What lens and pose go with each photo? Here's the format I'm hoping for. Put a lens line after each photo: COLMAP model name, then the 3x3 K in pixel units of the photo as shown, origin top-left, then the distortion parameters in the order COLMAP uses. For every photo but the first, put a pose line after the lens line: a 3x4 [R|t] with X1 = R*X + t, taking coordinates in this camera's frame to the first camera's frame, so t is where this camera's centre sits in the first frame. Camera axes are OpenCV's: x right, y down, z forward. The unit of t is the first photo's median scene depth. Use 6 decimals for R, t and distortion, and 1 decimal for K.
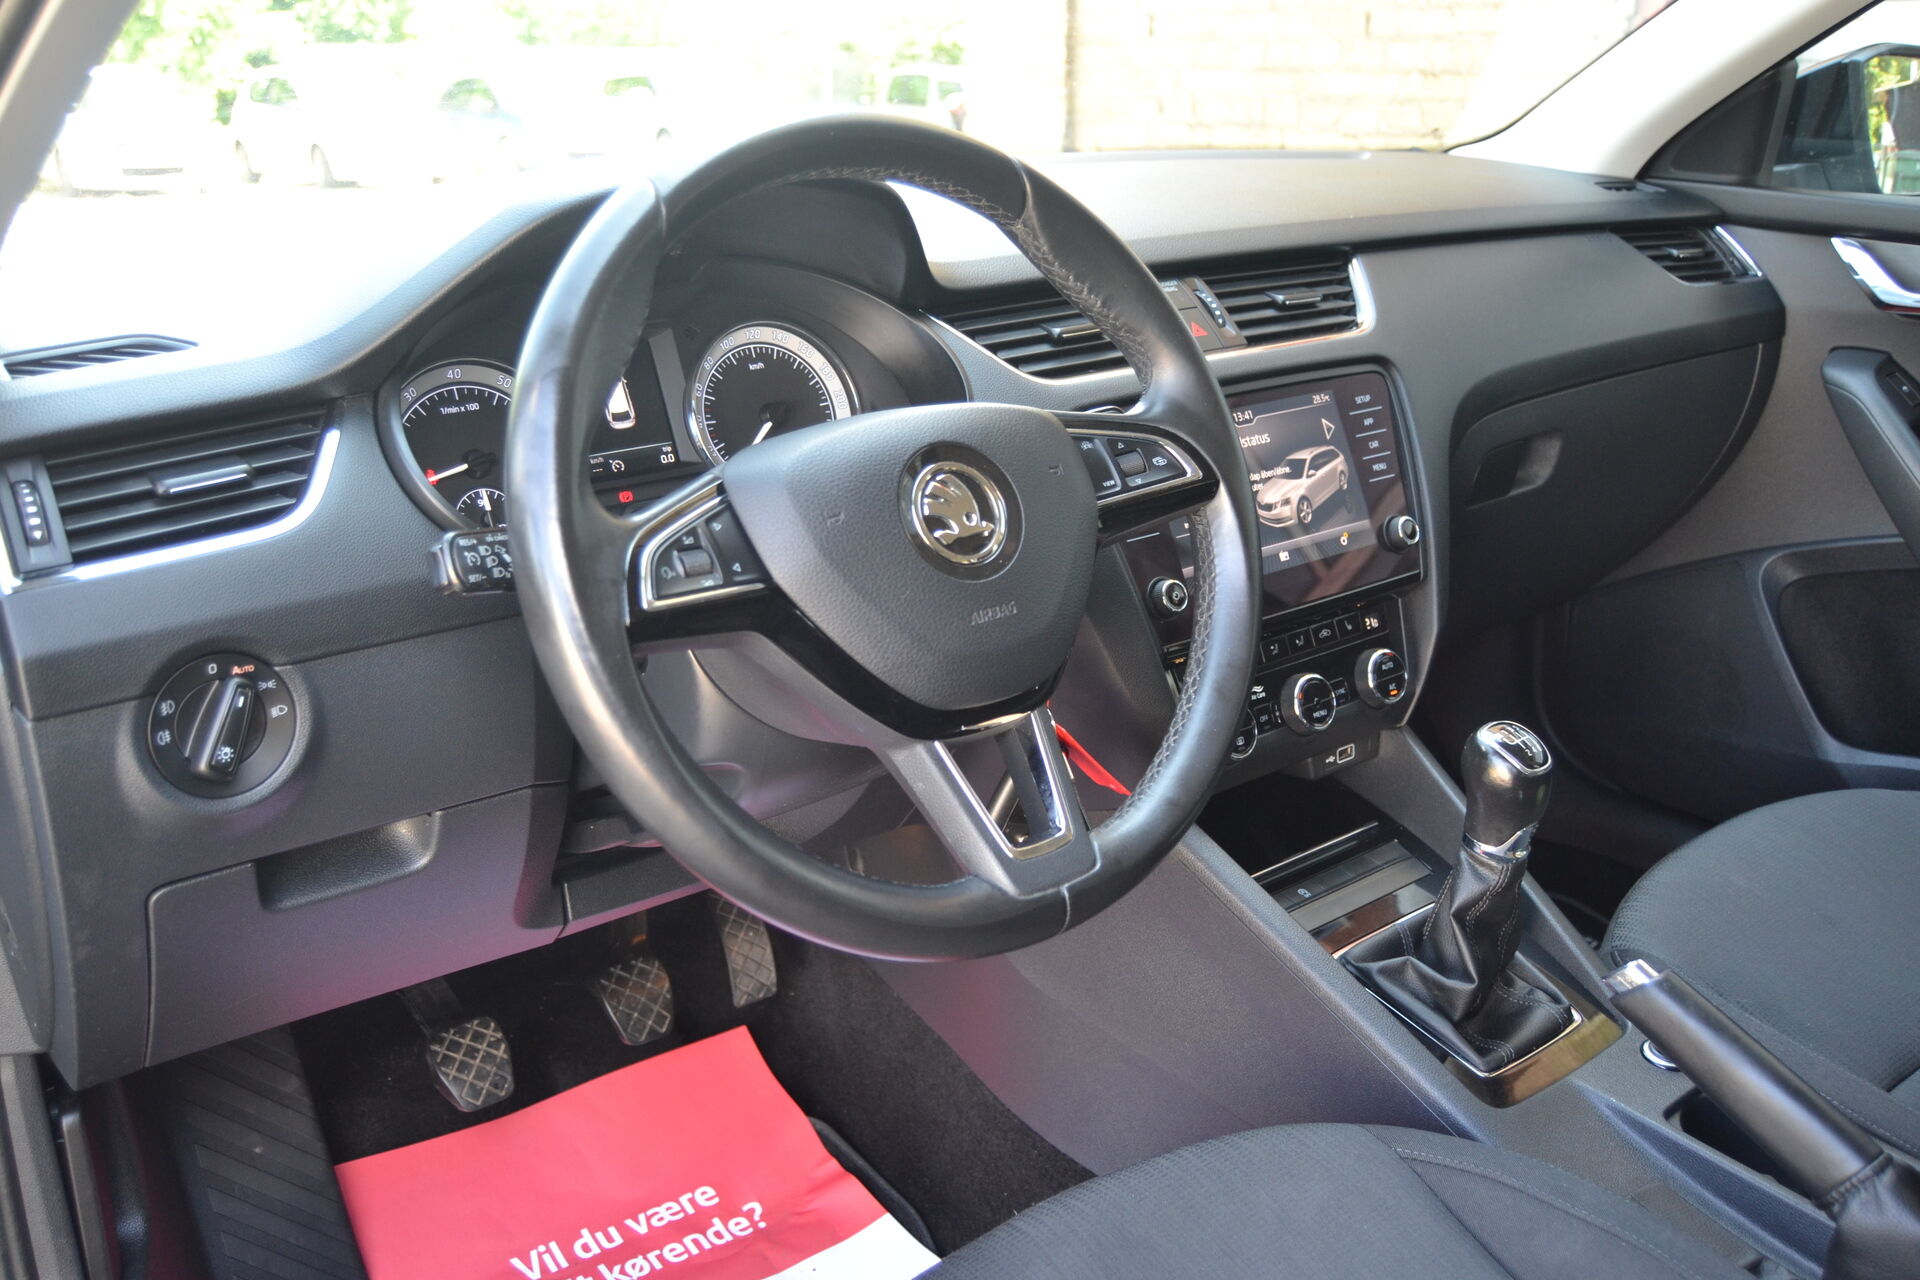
lens RADIAL K [[1729.2, 0, 960.0], [0, 1729.2, 640.0], [0, 0, 1]] dist [-0.077794, -0.001514]
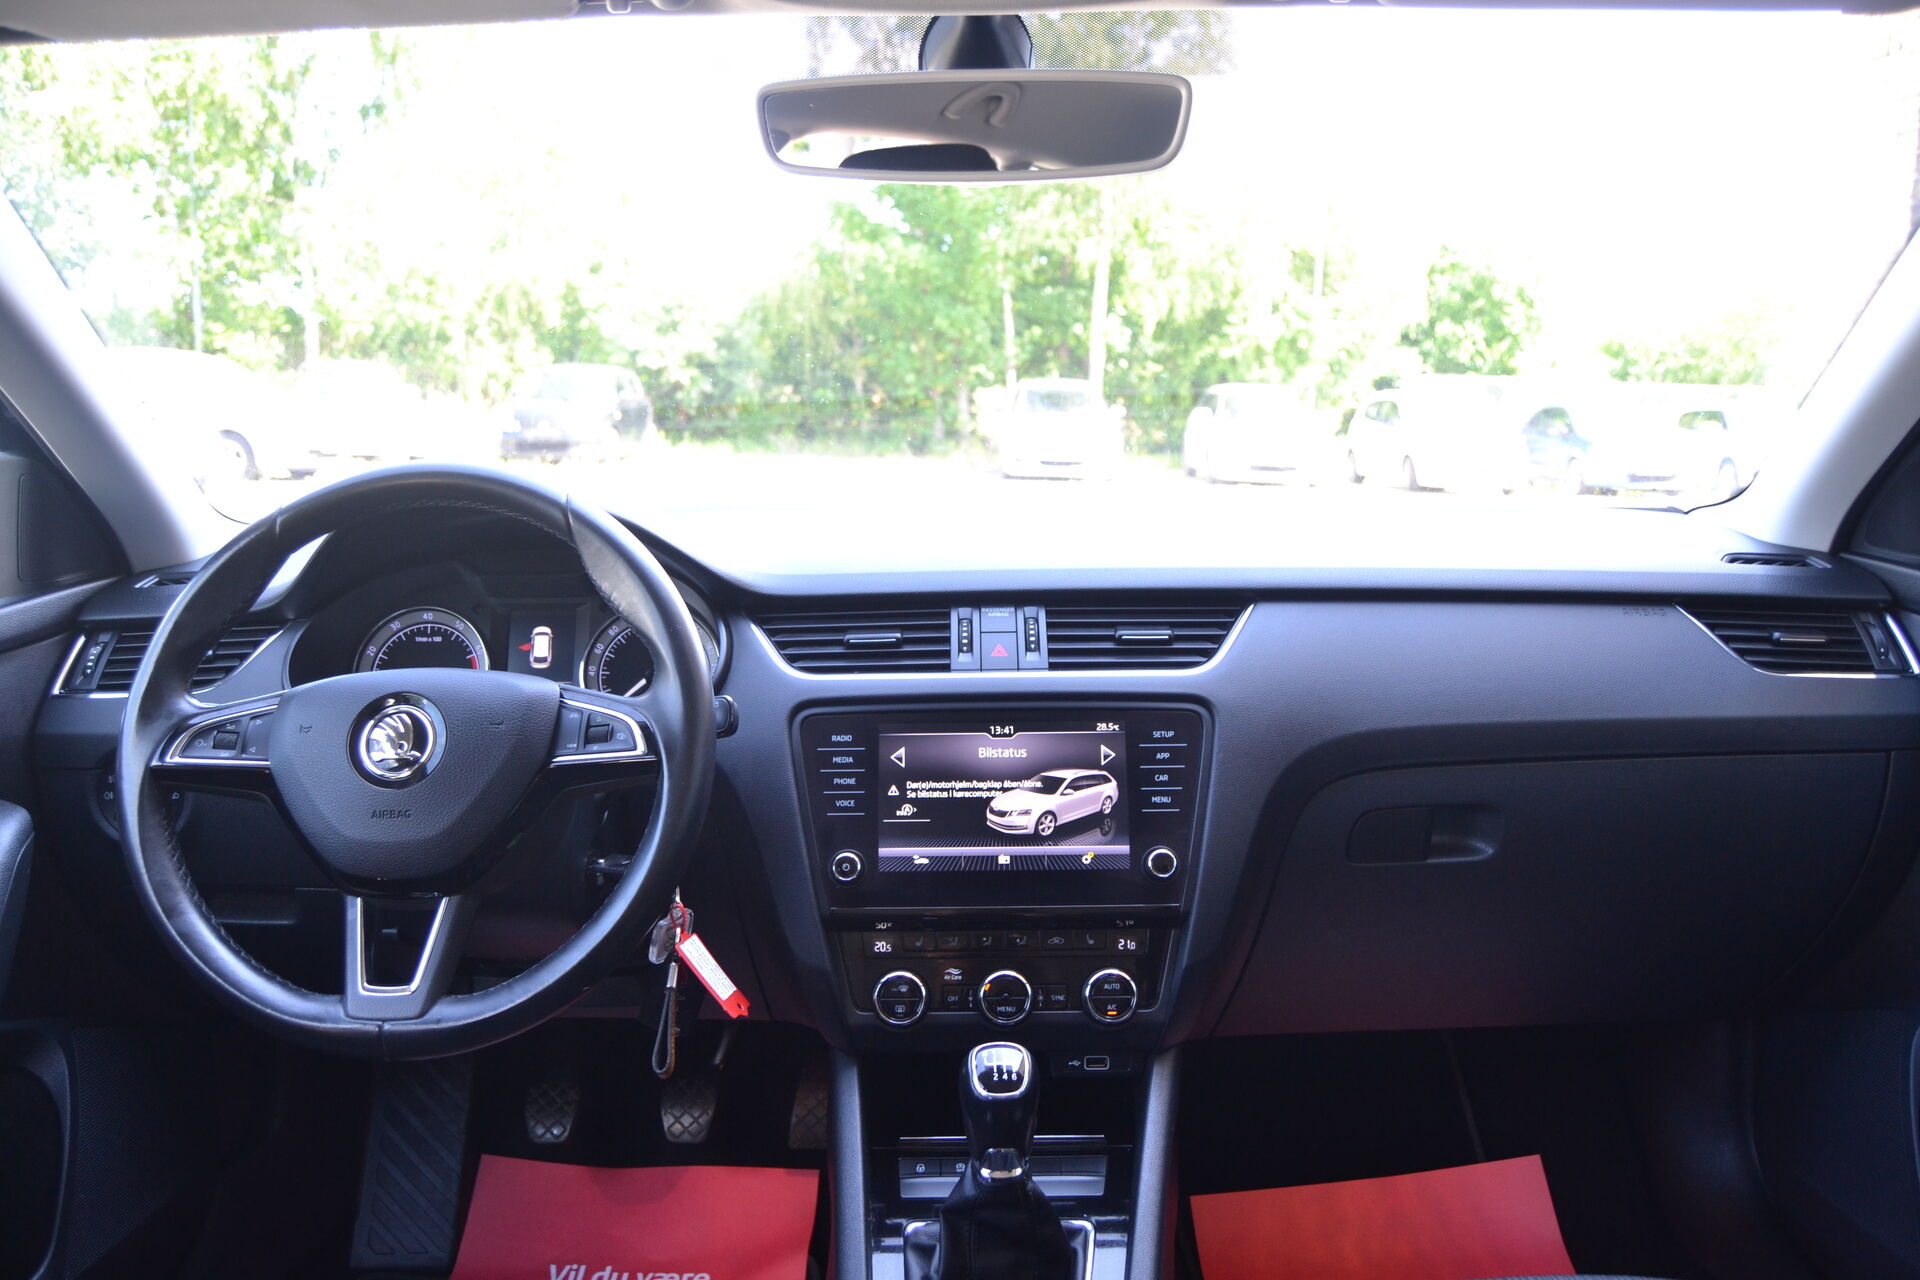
lens RADIAL K [[1500.5, 0, 970.3], [0, 1500.5, 669.4], [0, 0, 1]] dist [-0.080485, 0.008575]
pose [[0.785011, 0.119797, -0.607788, 0.710702], [-0.204298, 0.976299, -0.071437, -0.090847], [0.584824, 0.180248, 0.790880, 0.198784]]
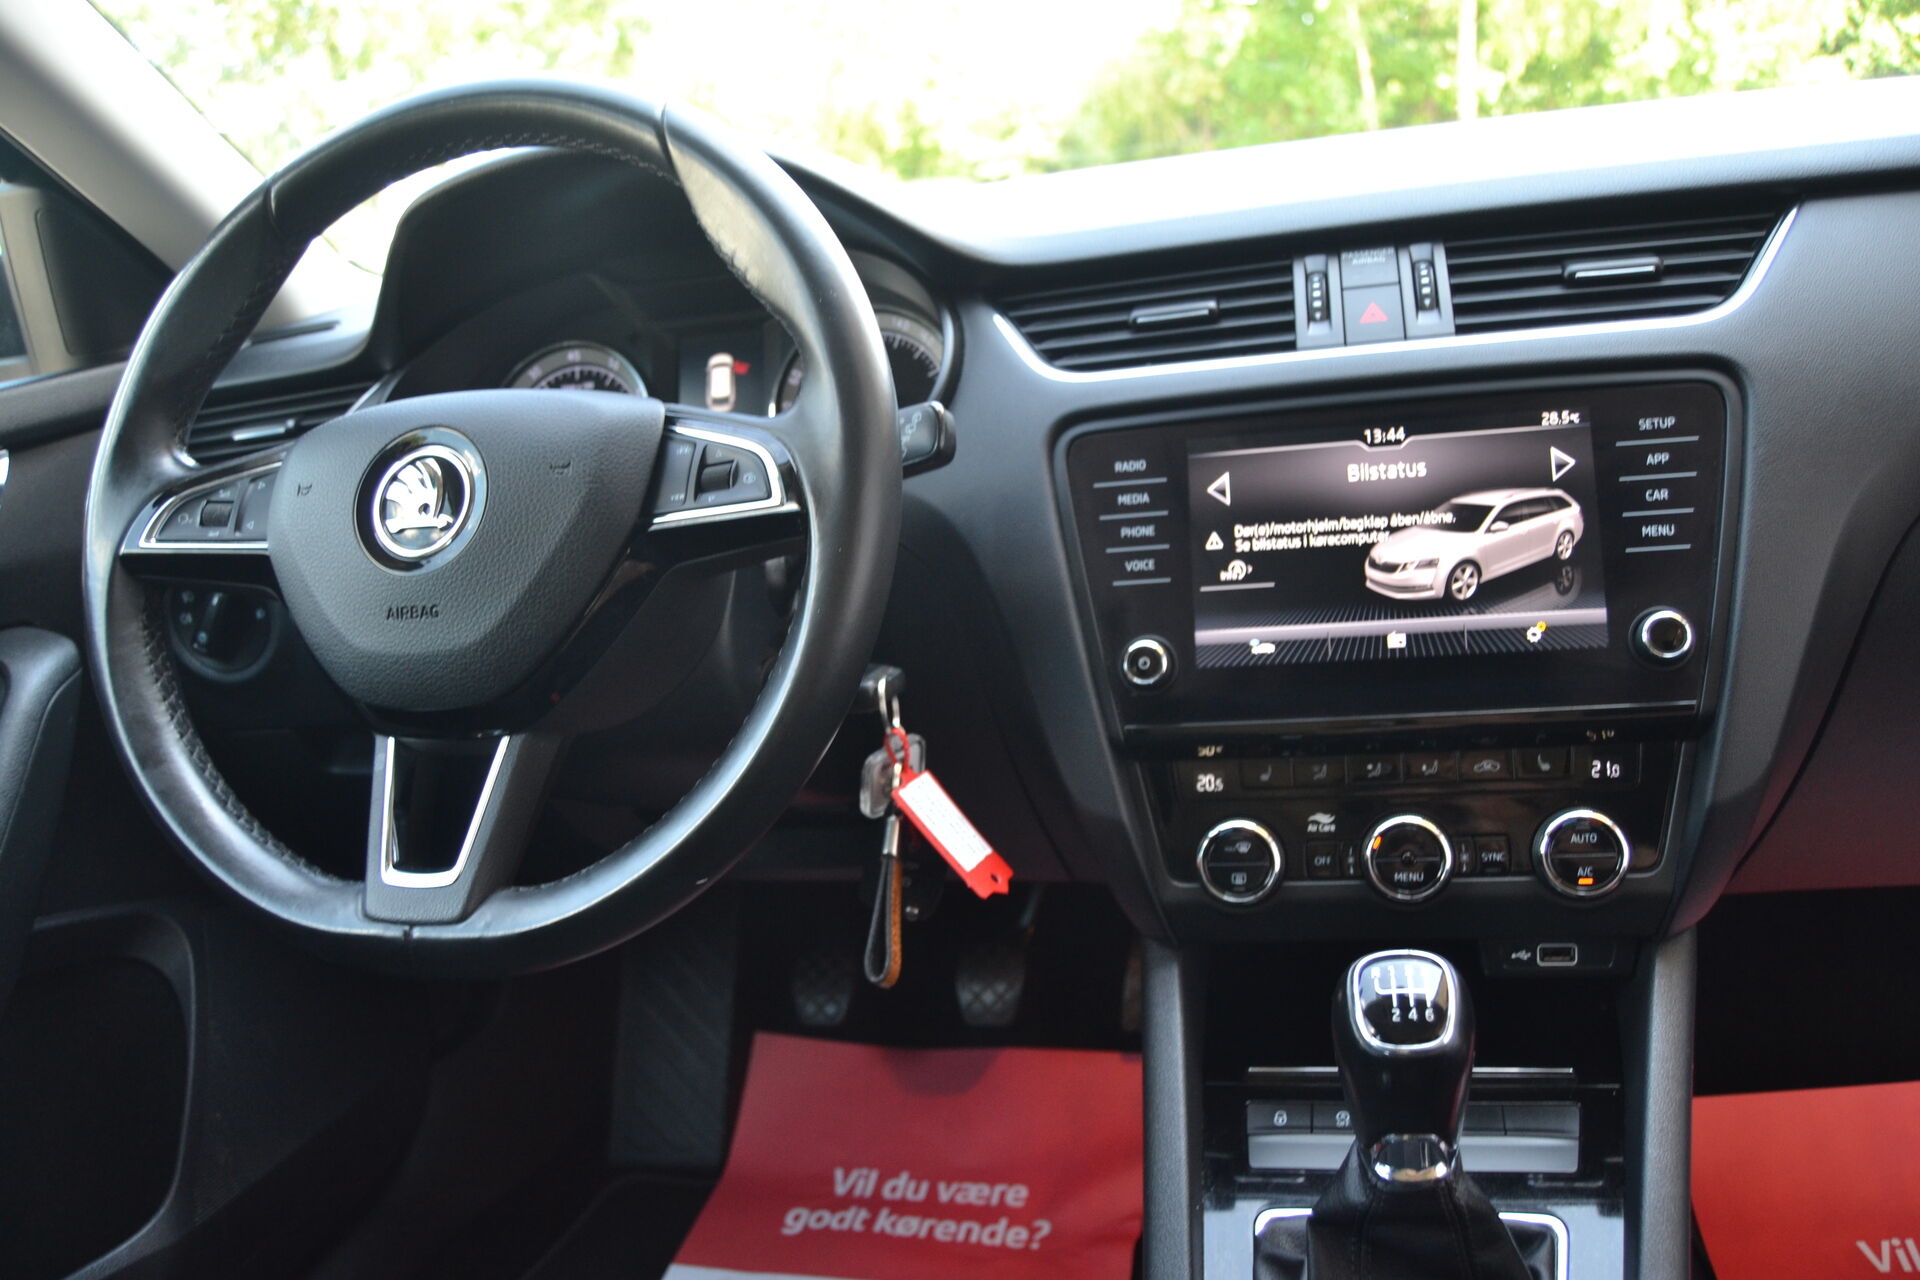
lens RADIAL K [[1500.5, 0, 970.3], [0, 1500.5, 669.4], [0, 0, 1]] dist [-0.080485, 0.008575]
pose [[0.624111, 0.165250, -0.763661, 0.517919], [-0.145192, 0.984884, 0.094460, -0.066122], [0.767727, 0.051924, 0.638669, 0.469805]]
